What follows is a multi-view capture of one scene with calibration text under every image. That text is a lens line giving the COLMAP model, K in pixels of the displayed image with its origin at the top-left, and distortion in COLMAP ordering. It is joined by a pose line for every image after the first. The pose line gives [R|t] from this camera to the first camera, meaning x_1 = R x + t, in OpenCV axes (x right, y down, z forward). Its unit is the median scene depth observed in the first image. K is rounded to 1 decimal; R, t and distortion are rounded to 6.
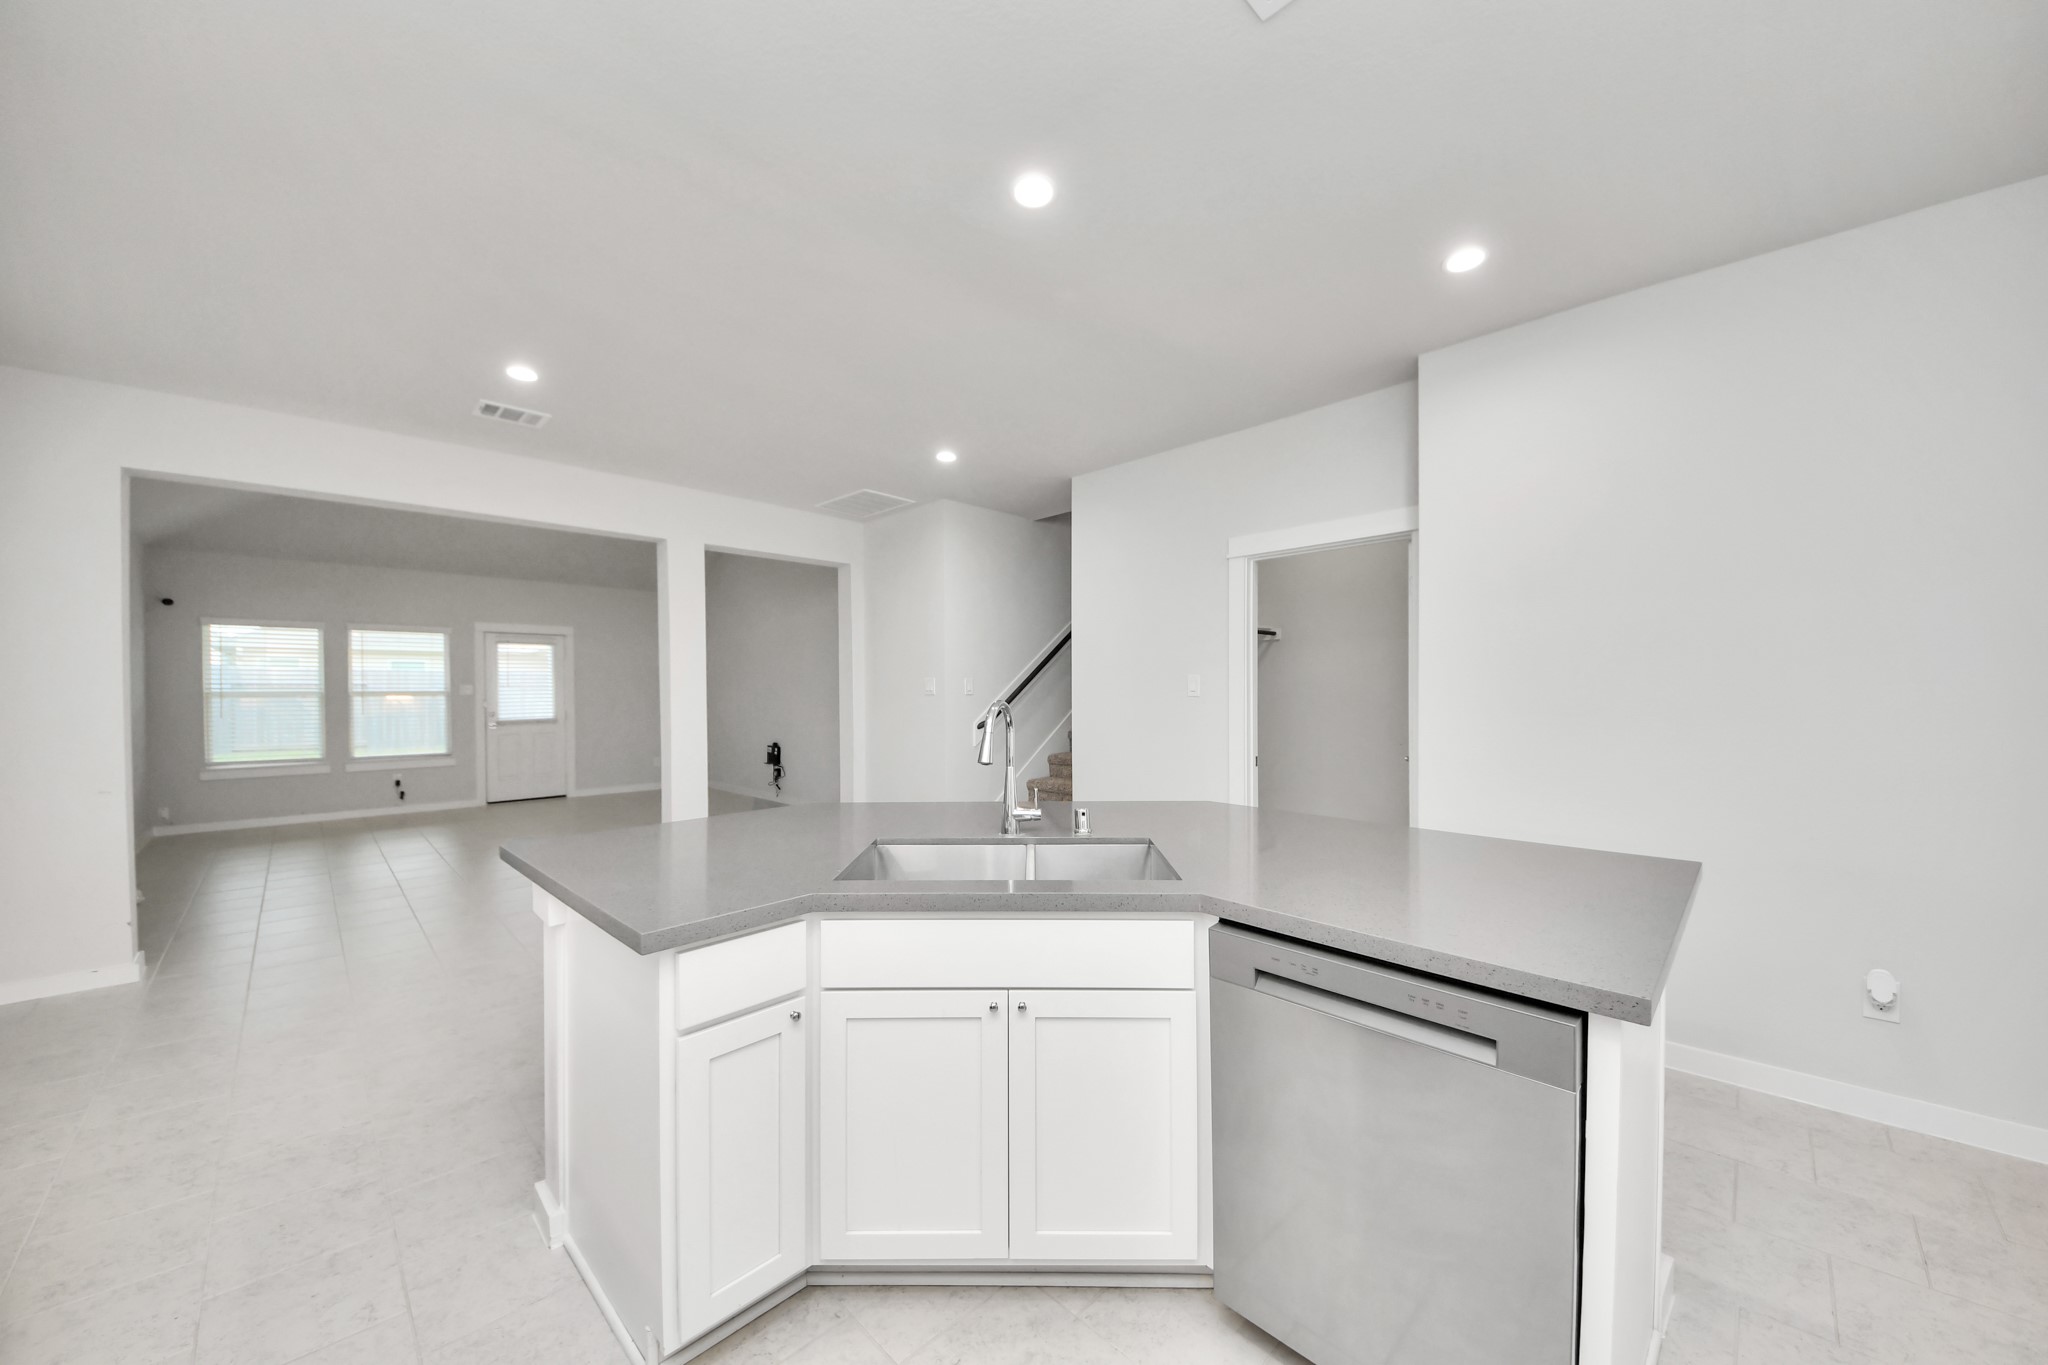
lens RADIAL K [[737.6, 0, 1041.7], [0, 737.6, 691.8], [0, 0, 1]] dist [0.005536, -0.003396]
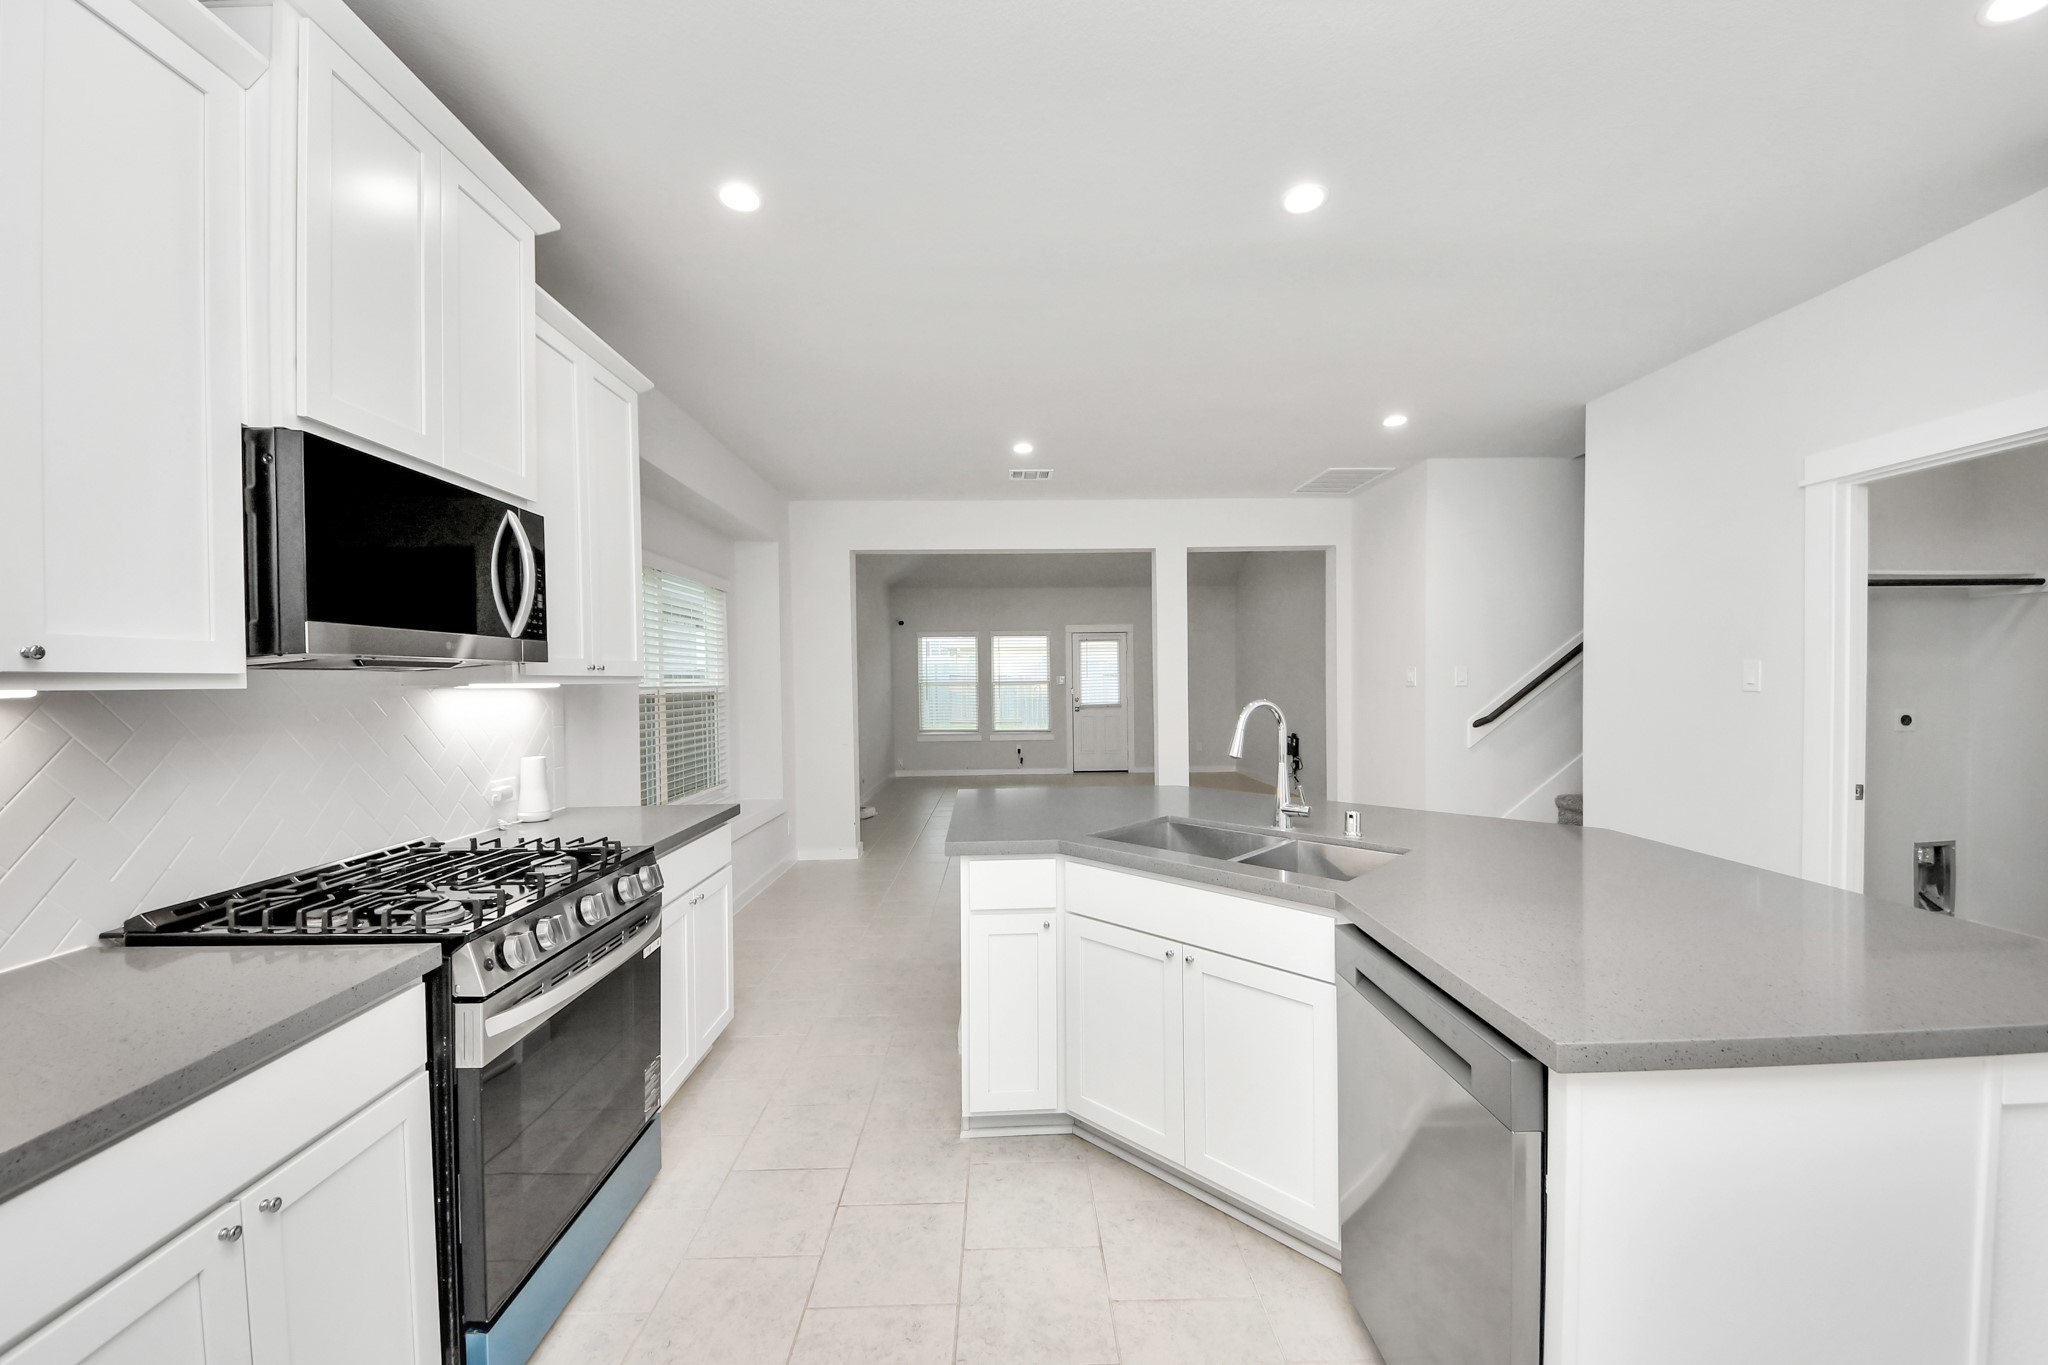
lens RADIAL K [[816.5, 0, 1038.3], [0, 816.5, 694.2], [0, 0, 1]] dist [-0.003723, -0.000708]
pose [[0.716155, 0.008903, -0.697885, 0.164753], [0.005724, 0.999810, 0.018629, -0.004654], [0.697918, -0.017336, 0.715968, -0.011965]]
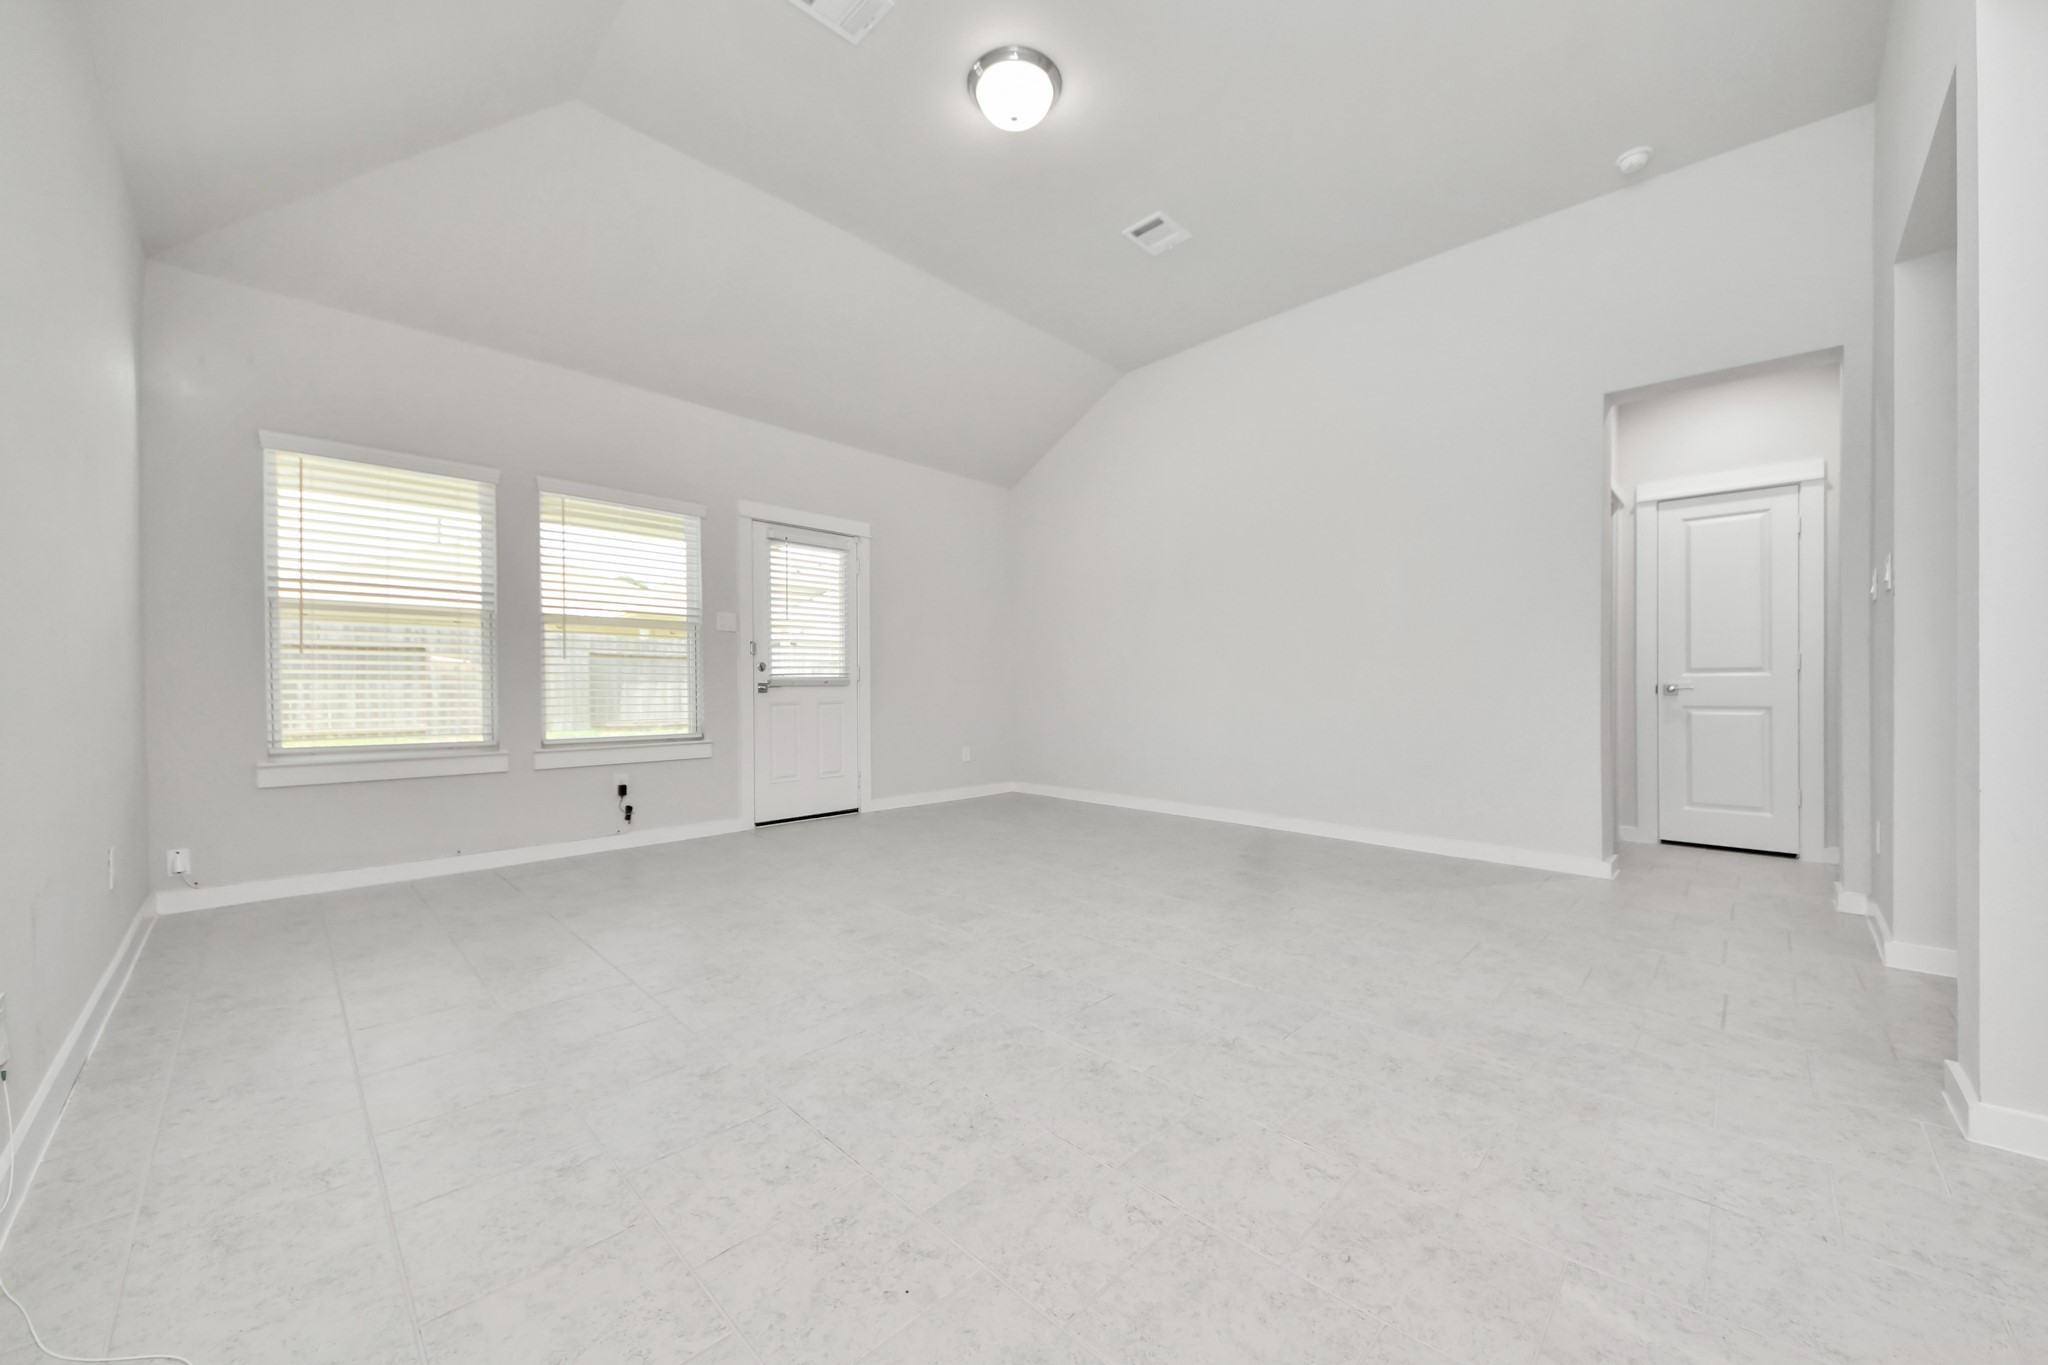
lens RADIAL K [[737.6, 0, 1048.6], [0, 737.6, 689.2], [0, 0, 1]] dist [0.005536, -0.003396]
pose [[0.998259, 0.000491, -0.058988, -0.530975], [-0.000255, 0.999992, 0.004010, 0.048870], [0.058989, -0.003988, 0.998251, 0.486186]]
